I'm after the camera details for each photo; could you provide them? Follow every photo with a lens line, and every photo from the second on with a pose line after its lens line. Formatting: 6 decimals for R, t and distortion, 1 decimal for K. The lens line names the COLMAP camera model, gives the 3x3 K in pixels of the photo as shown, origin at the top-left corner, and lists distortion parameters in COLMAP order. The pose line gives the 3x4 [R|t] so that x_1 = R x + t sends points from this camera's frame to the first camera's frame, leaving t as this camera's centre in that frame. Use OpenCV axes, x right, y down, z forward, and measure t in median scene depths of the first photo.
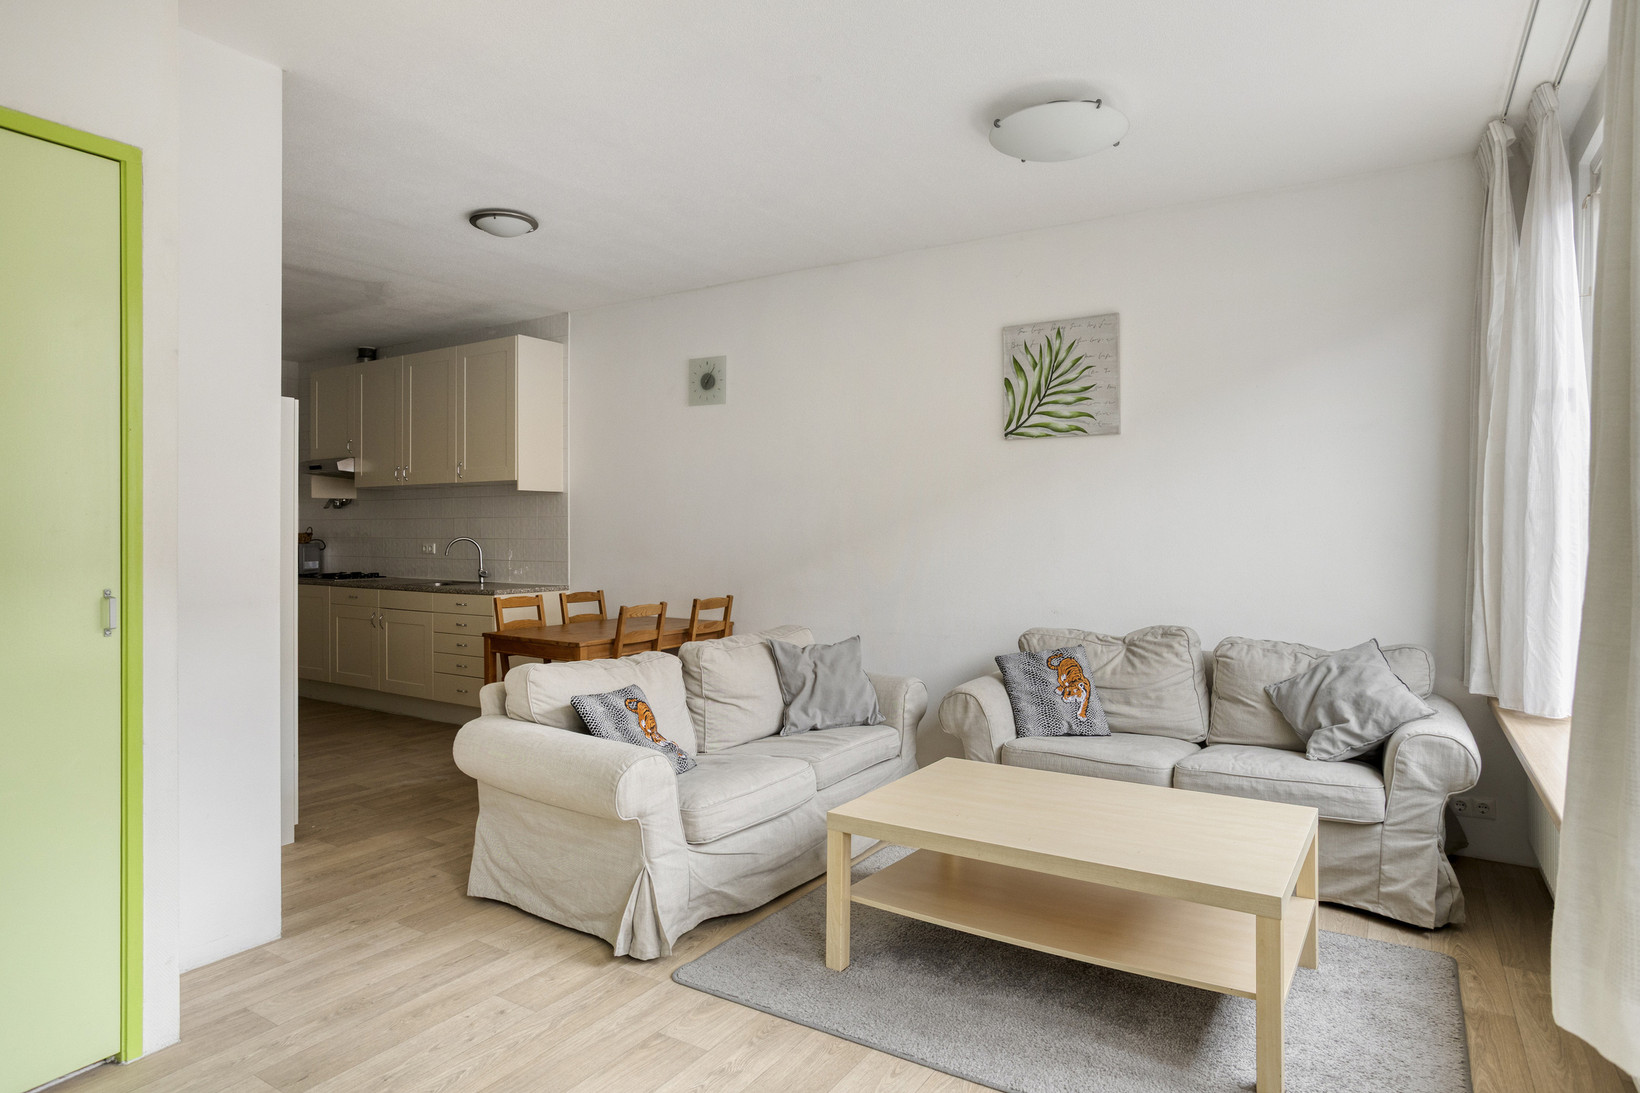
lens RADIAL K [[935.1, 0, 815.7], [0, 935.1, 547.6], [0, 0, 1]] dist [-0.029465, 0.029231]
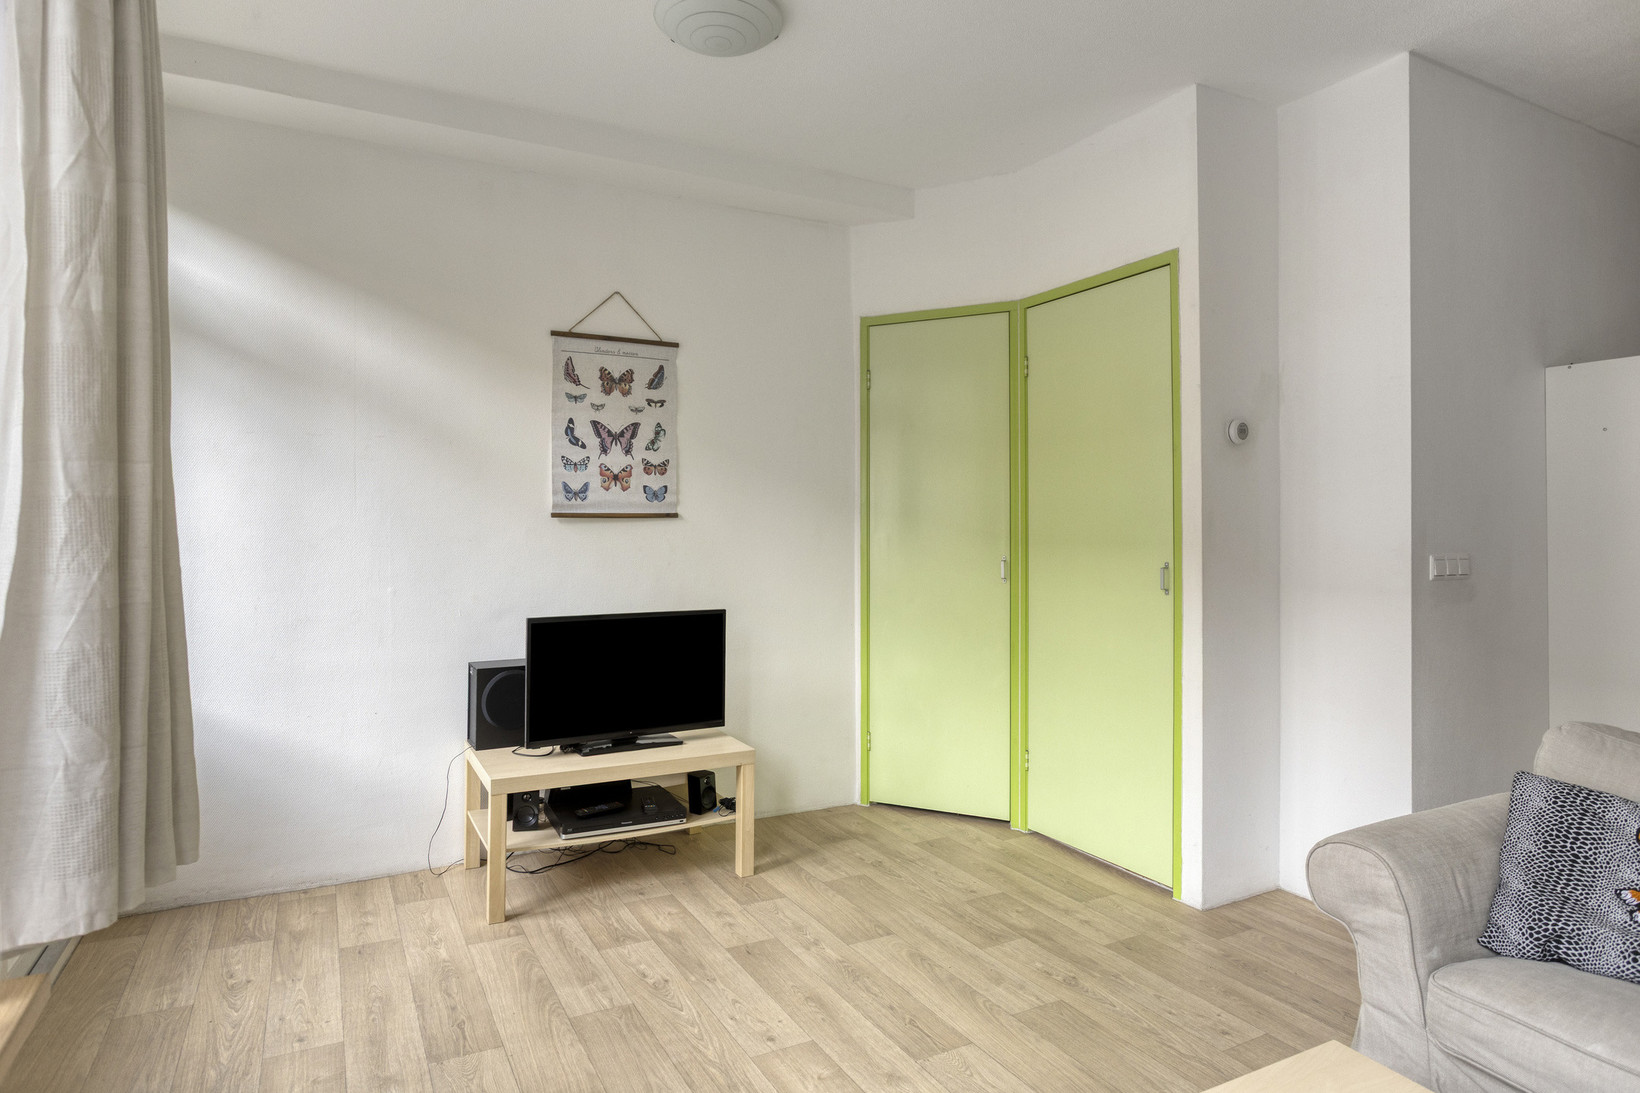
lens RADIAL K [[935.1, 0, 814.2], [0, 935.1, 525.7], [0, 0, 1]] dist [-0.029465, 0.029231]
pose [[-0.468802, 0.002619, -0.883299, 0.774612], [-0.015752, 0.999812, 0.011324, -0.019742], [0.883163, 0.019222, -0.468672, 1.193221]]
